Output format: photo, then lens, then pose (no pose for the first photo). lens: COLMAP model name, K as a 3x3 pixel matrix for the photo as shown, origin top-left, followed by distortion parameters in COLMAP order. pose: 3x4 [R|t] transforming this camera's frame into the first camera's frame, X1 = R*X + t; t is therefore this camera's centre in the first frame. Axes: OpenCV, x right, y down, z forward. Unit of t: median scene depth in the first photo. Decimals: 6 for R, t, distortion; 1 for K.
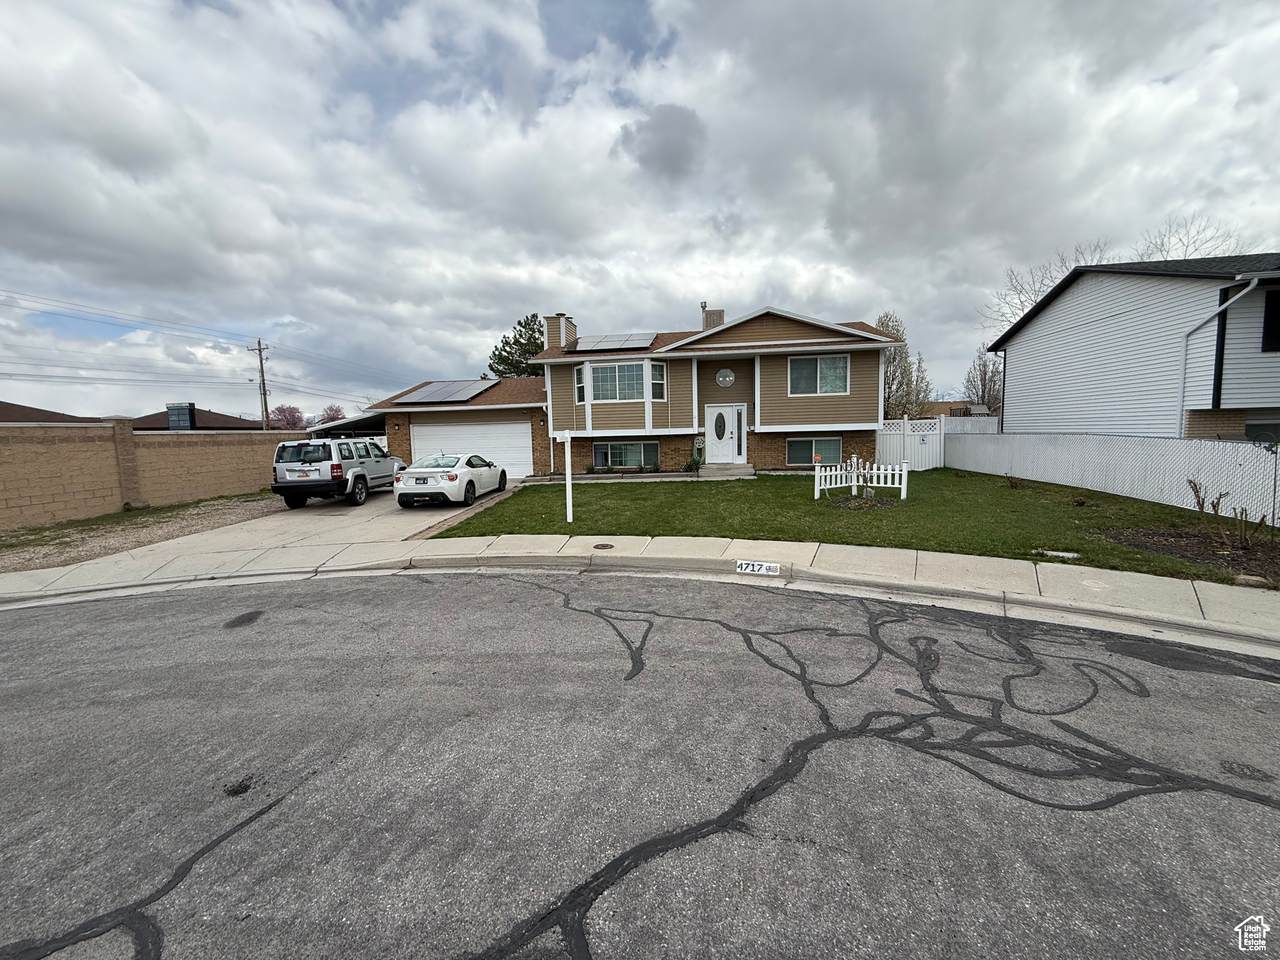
lens RADIAL K [[507.5, 0, 636.2], [0, 507.5, 477.7], [0, 0, 1]] dist [-0.000277, 0.000111]
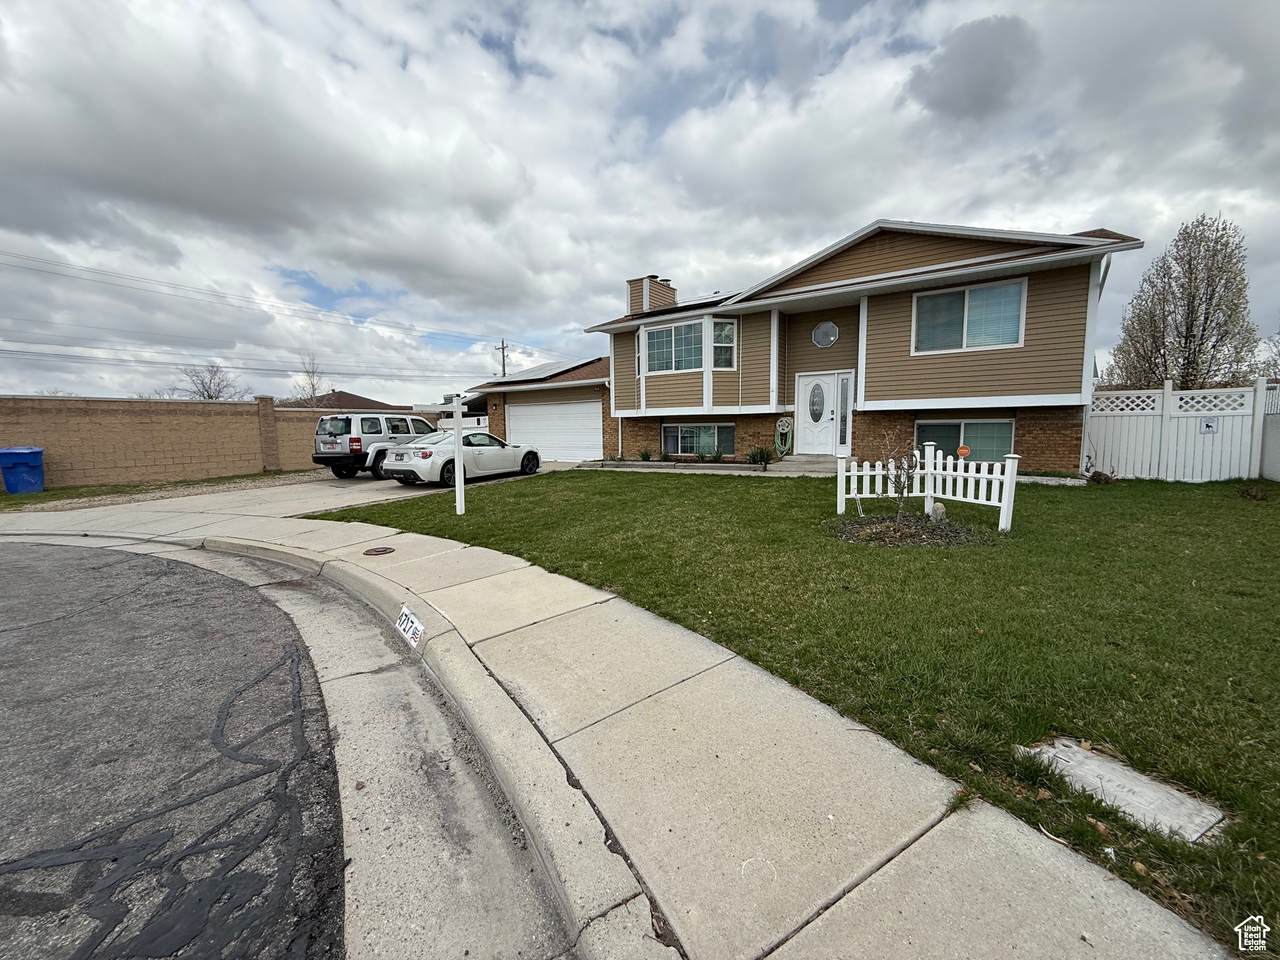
lens RADIAL K [[507.5, 0, 636.2], [0, 507.5, 477.7], [0, 0, 1]] dist [-0.000277, 0.000111]
pose [[0.891184, 0.059333, -0.449746, 0.283011], [-0.051079, 0.998229, 0.030478, -0.004752], [0.450758, -0.004189, 0.892636, 0.253860]]
